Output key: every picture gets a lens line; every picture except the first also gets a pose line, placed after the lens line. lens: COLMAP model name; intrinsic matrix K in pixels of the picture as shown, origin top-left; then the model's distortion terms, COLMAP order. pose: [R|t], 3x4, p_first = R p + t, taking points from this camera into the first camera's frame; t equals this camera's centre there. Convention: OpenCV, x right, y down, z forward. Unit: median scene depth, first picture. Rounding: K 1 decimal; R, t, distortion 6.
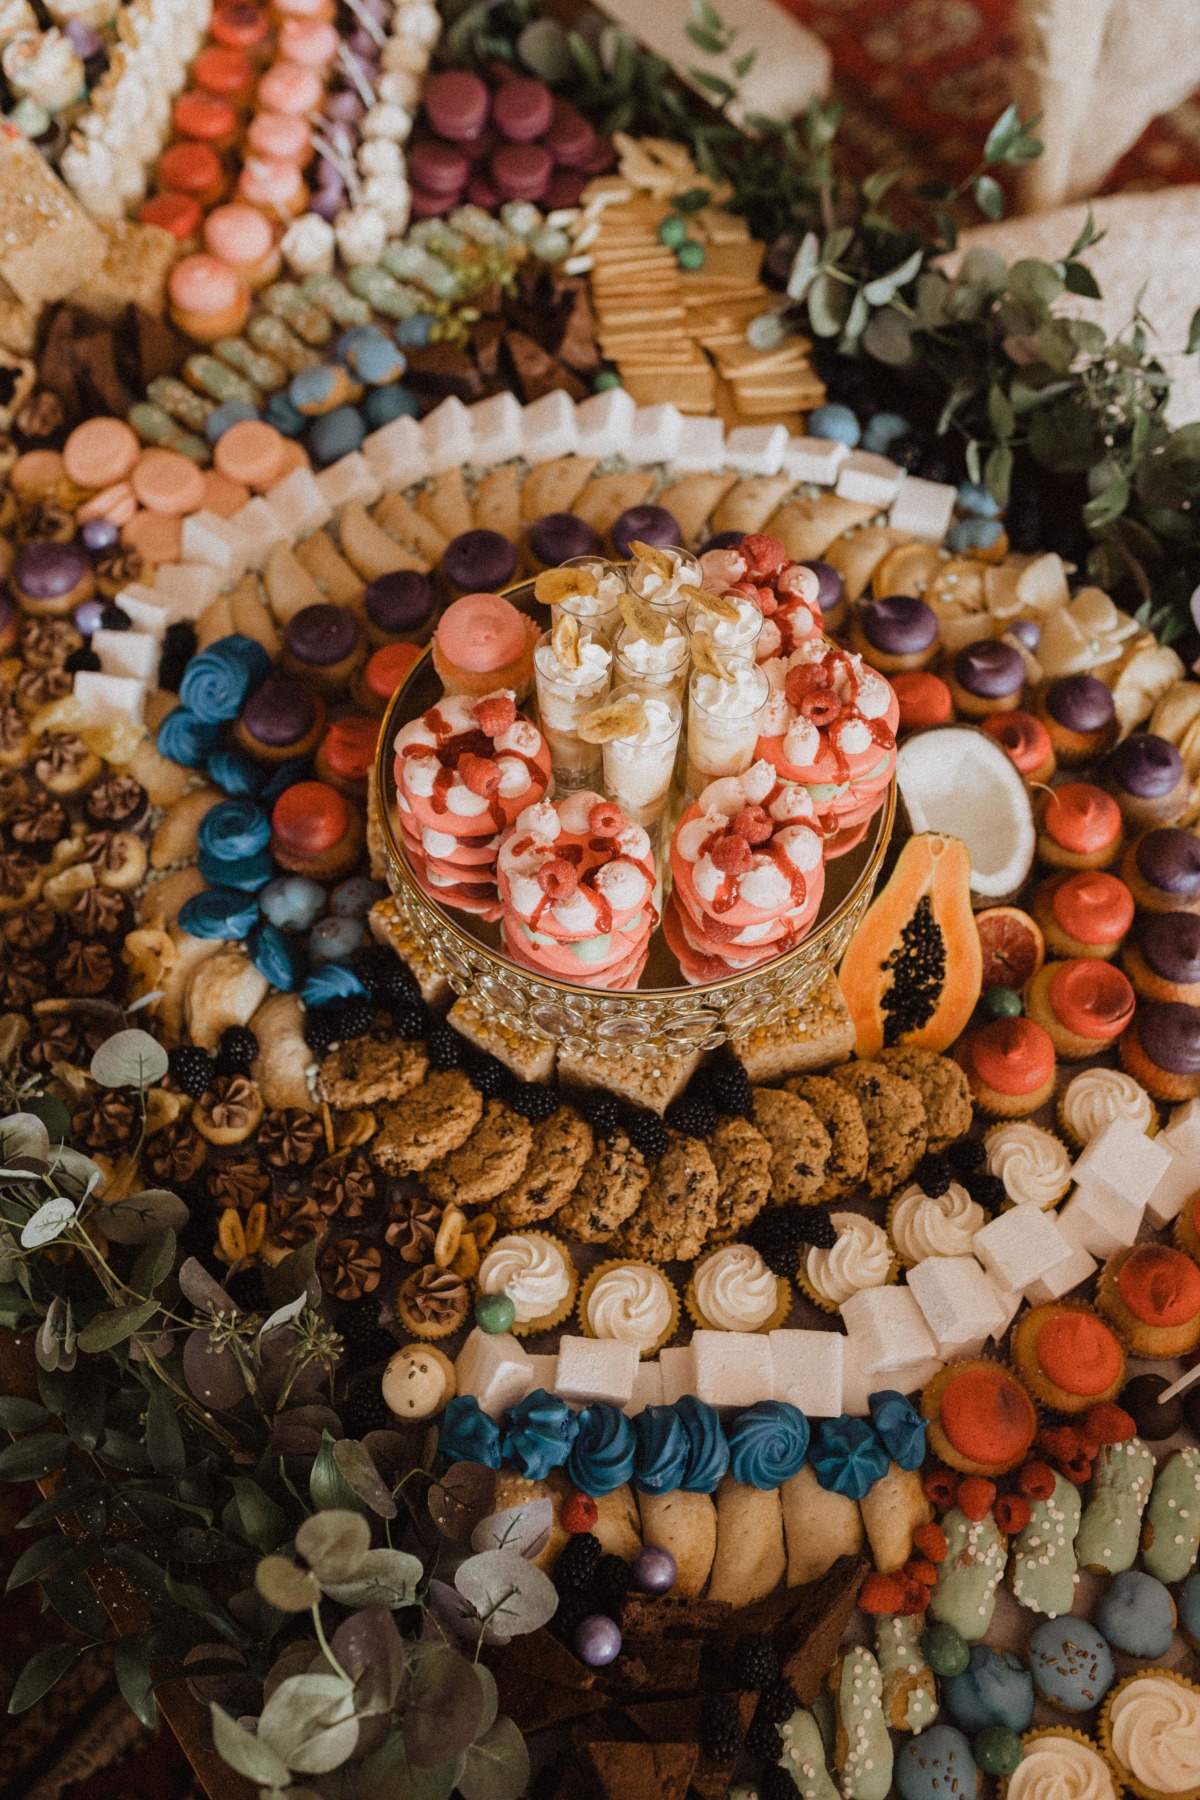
lens RADIAL K [[1709.3, 0, 596.0], [0, 1709.3, 901.9], [0, 0, 1]] dist [-0.000047, 0.009380]
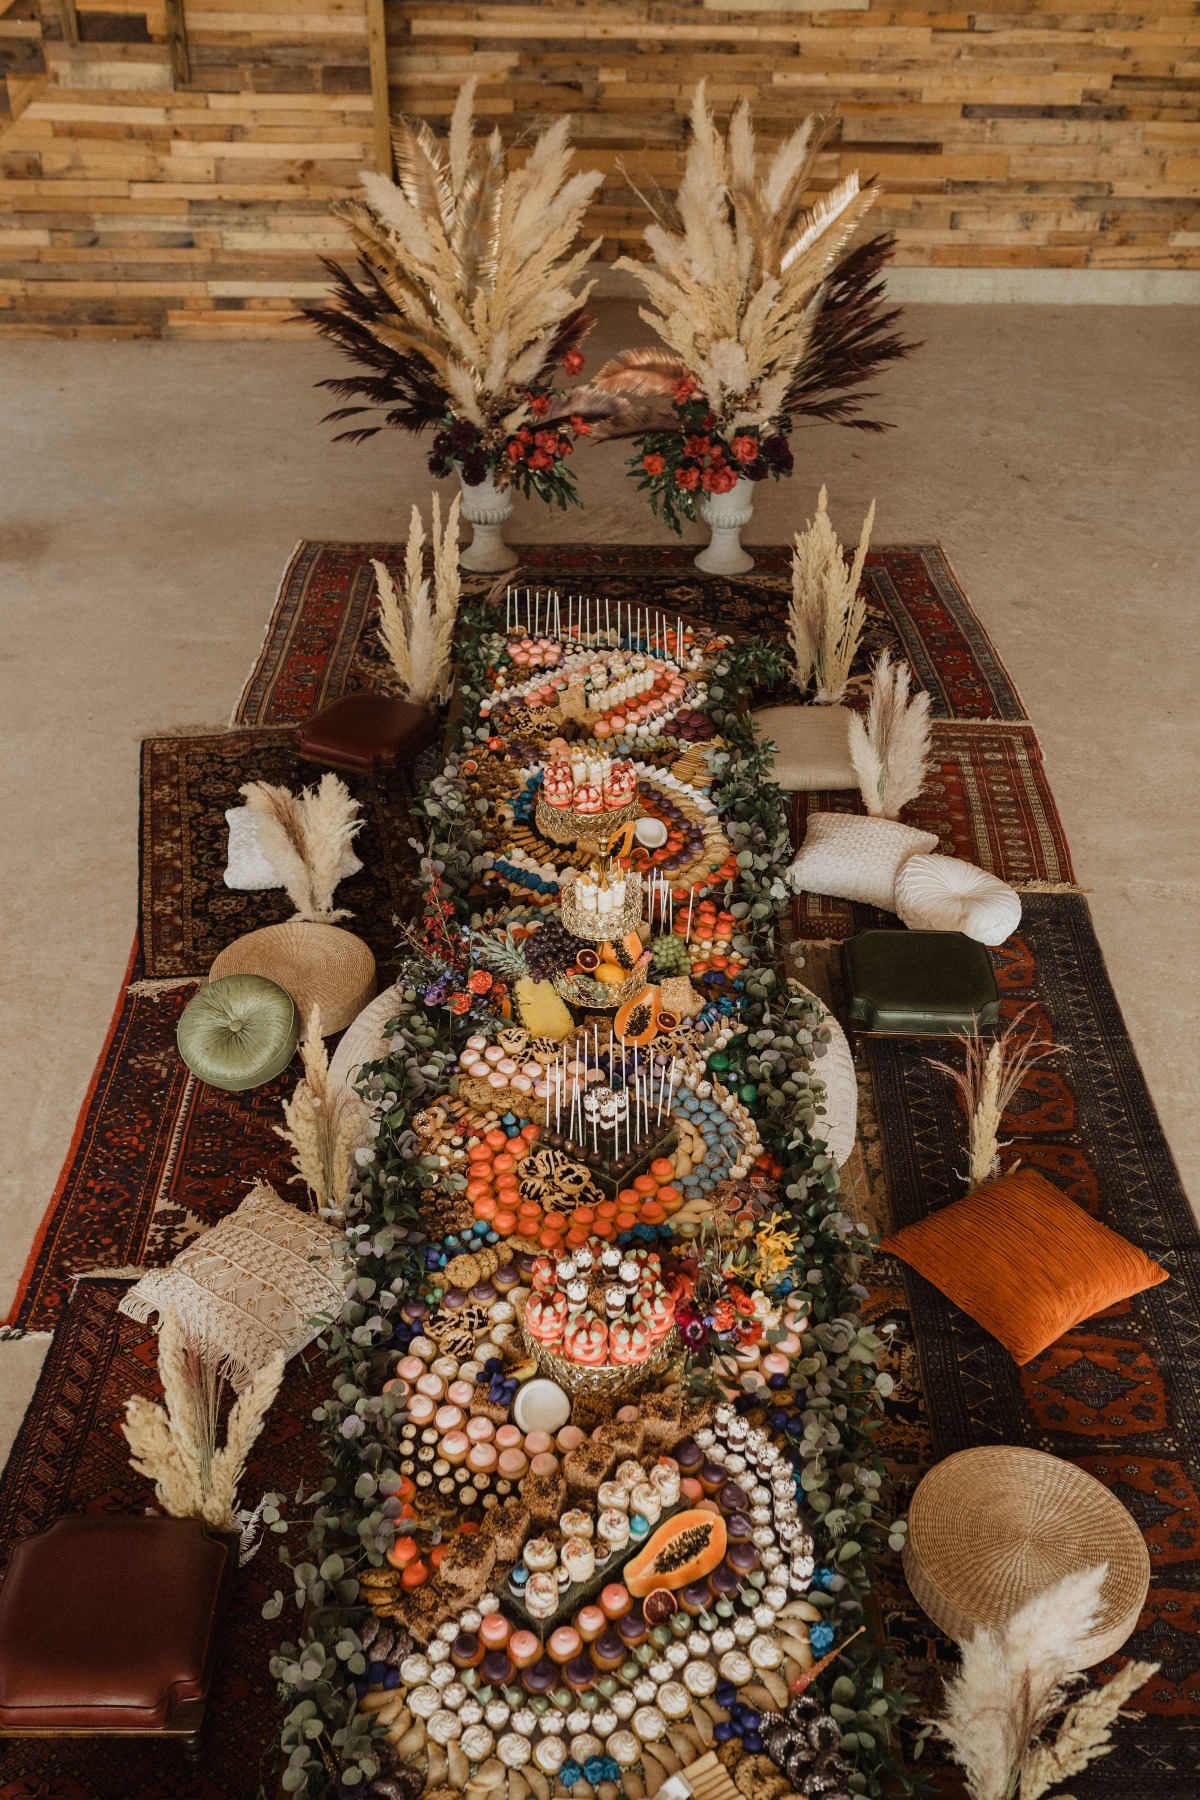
lens RADIAL K [[1798.1, 0, 619.3], [0, 1798.1, 898.0], [0, 0, 1]] dist [-0.002073, 0.011194]
pose [[0.809811, 0.314240, -0.495438, 2.845310], [-0.510374, 0.793807, -0.330739, 1.896872], [0.289350, 0.520695, 0.803214, -3.118261]]
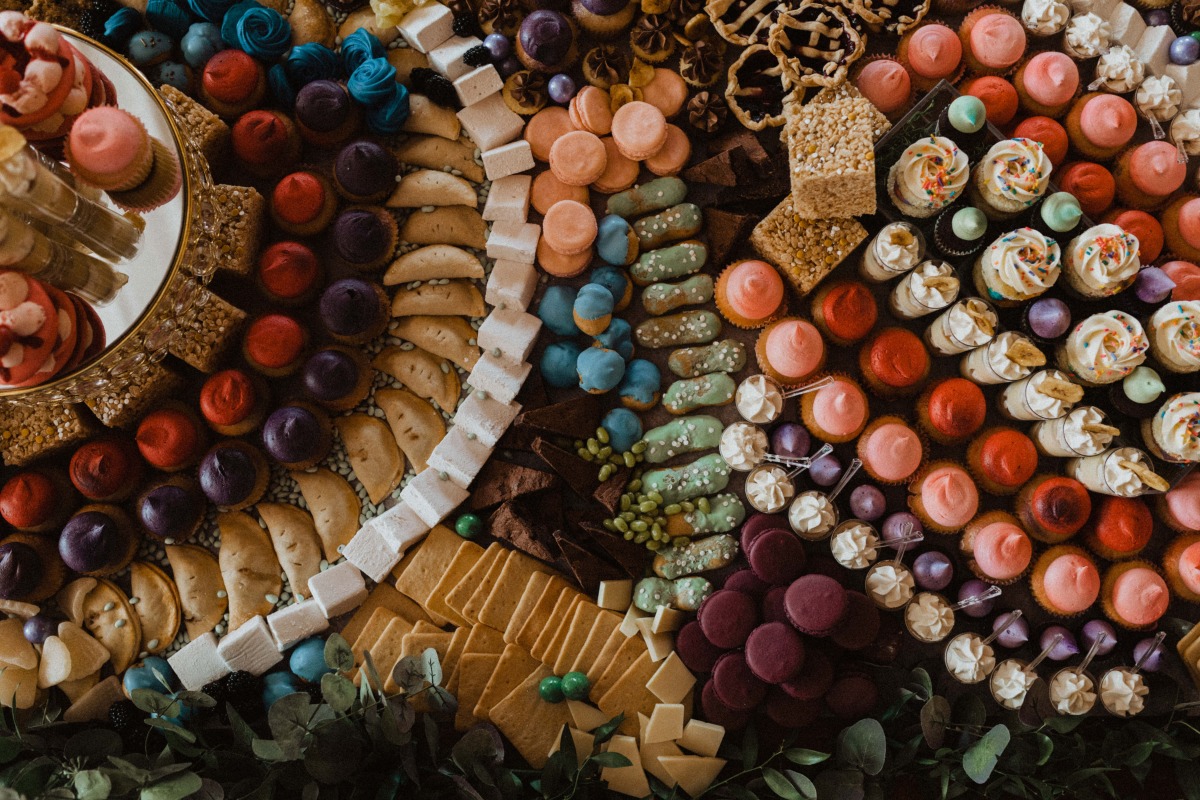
lens RADIAL K [[1139.5, 0, 601.0], [0, 1139.5, 402.1], [0, 0, 1]] dist [-0.000047, 0.009380]
pose [[-0.596722, 0.795804, -0.103047, -0.043551], [-0.712139, -0.465996, 0.525078, -0.943501], [0.369840, 0.386709, 0.844793, 0.468571]]
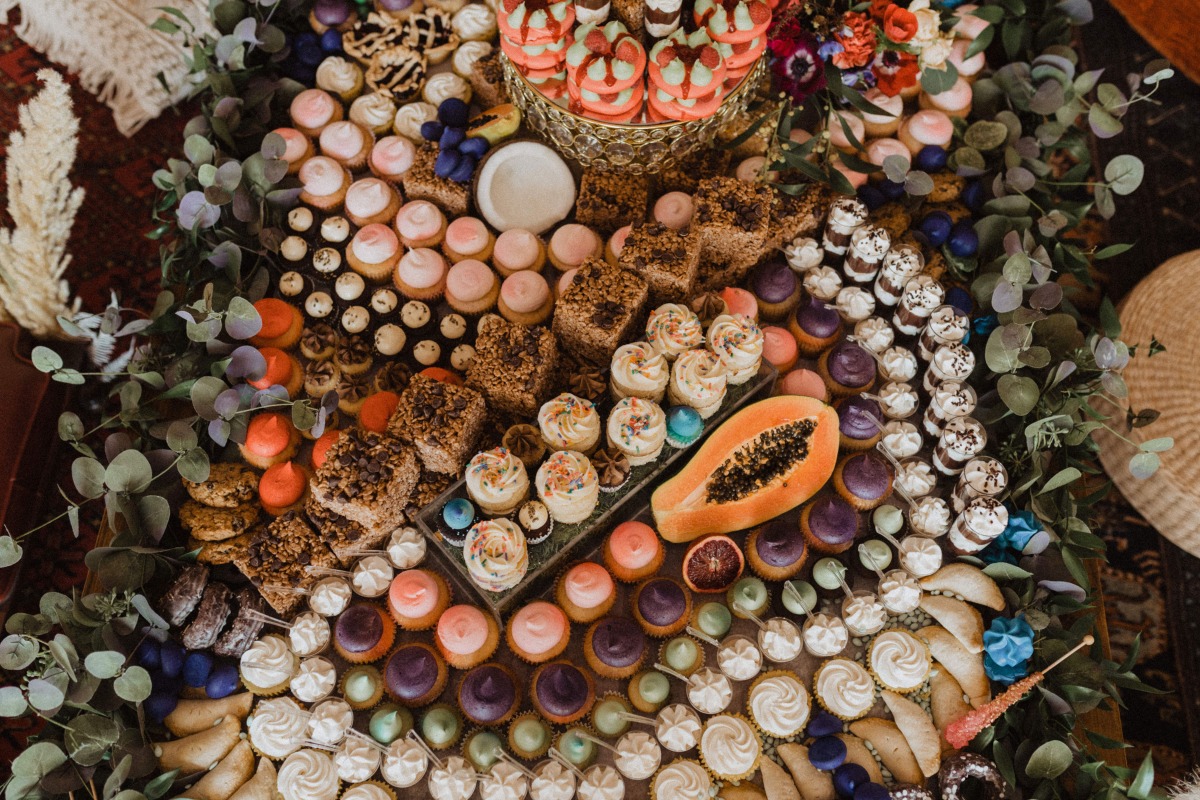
lens RADIAL K [[1139.5, 0, 601.0], [0, 1139.5, 402.1], [0, 0, 1]] dist [-0.000047, 0.009380]
pose [[0.769558, 0.563051, -0.301254, 1.885852], [-0.549620, 0.824199, 0.136434, 1.578433], [0.325112, 0.060581, 0.943733, -1.000144]]
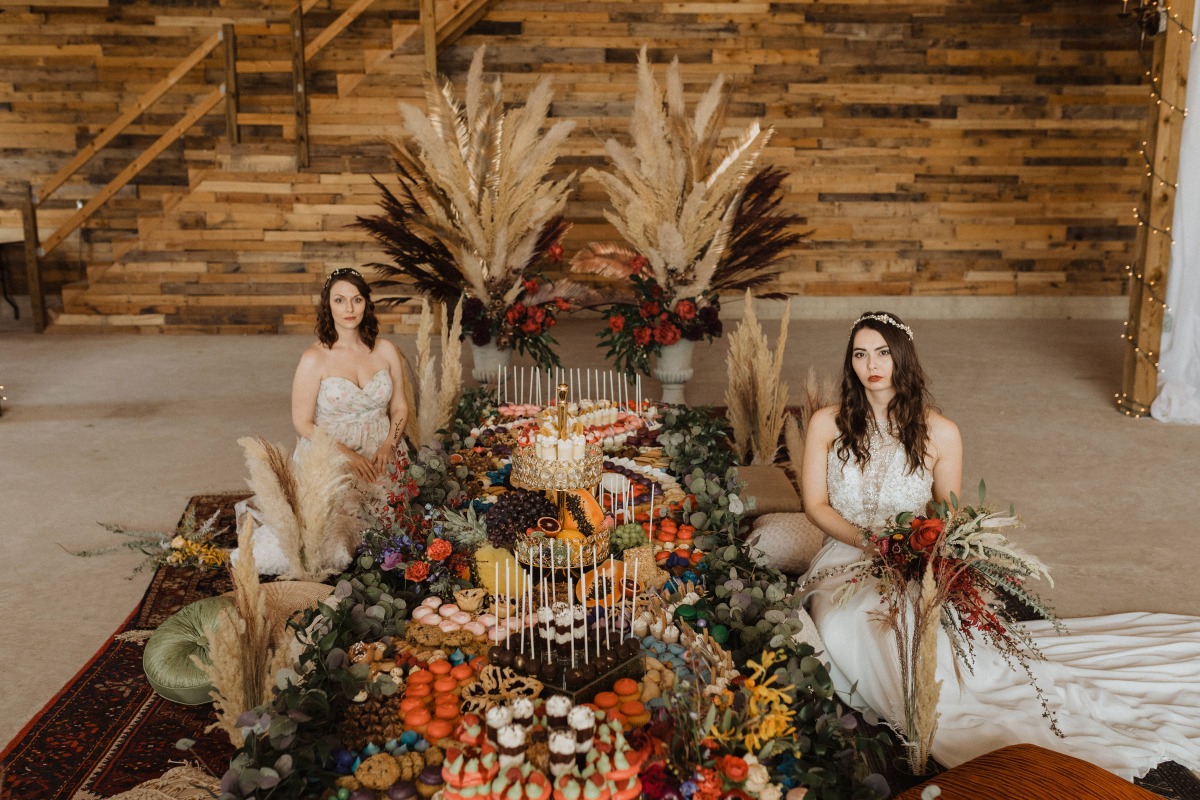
lens RADIAL K [[1149.0, 0, 601.5], [0, 1149.0, 405.3], [0, 0, 1]] dist [0.001398, -0.001693]
pose [[0.810612, 0.096212, -0.577625, 2.311715], [-0.501941, 0.622205, -0.600763, 2.030257], [0.301601, 0.776920, 0.552660, -1.182520]]
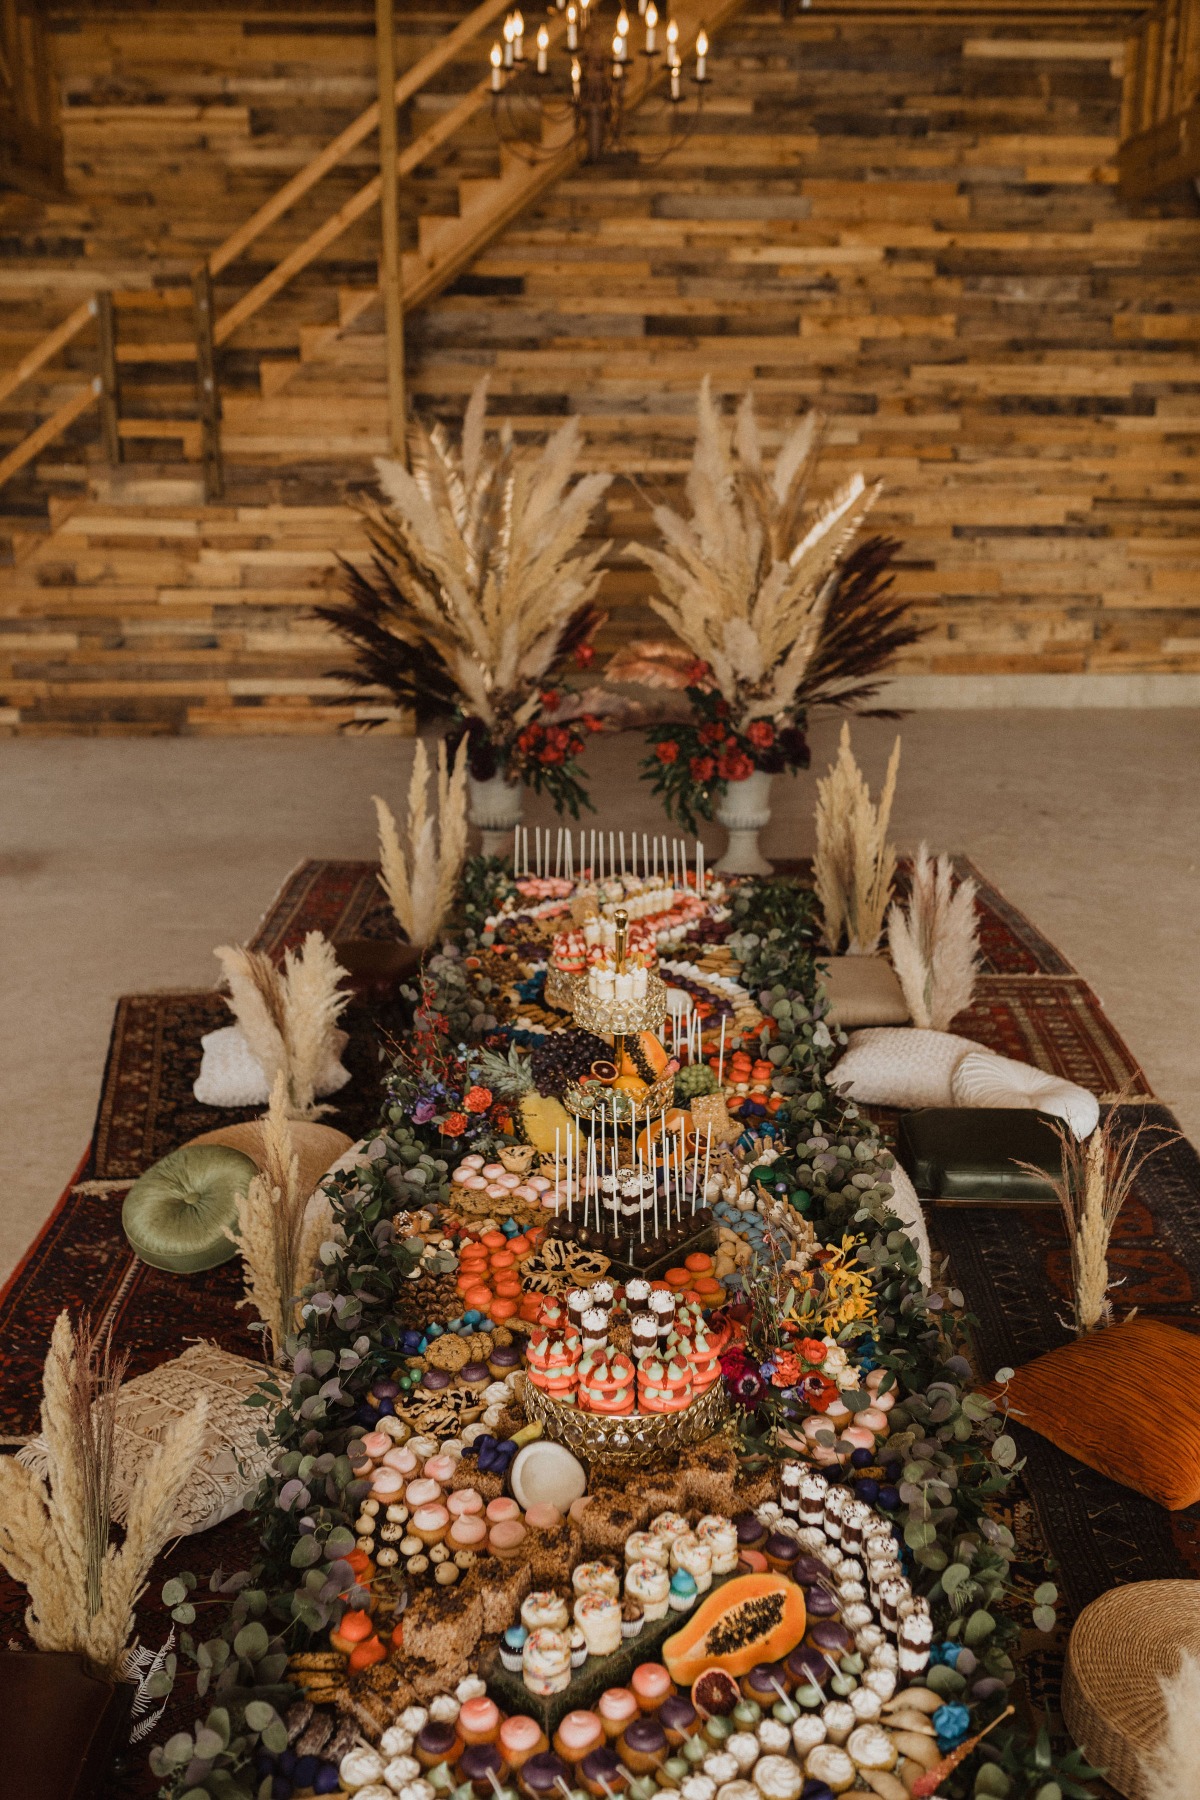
lens RADIAL K [[1785.9, 0, 610.0], [0, 1785.9, 900.3], [0, 0, 1]] dist [0.000790, 0.009645]
pose [[0.805656, 0.133419, -0.577163, 2.761572], [-0.506824, 0.659635, -0.554988, 2.448804], [0.306671, 0.739650, 0.599059, -1.981953]]
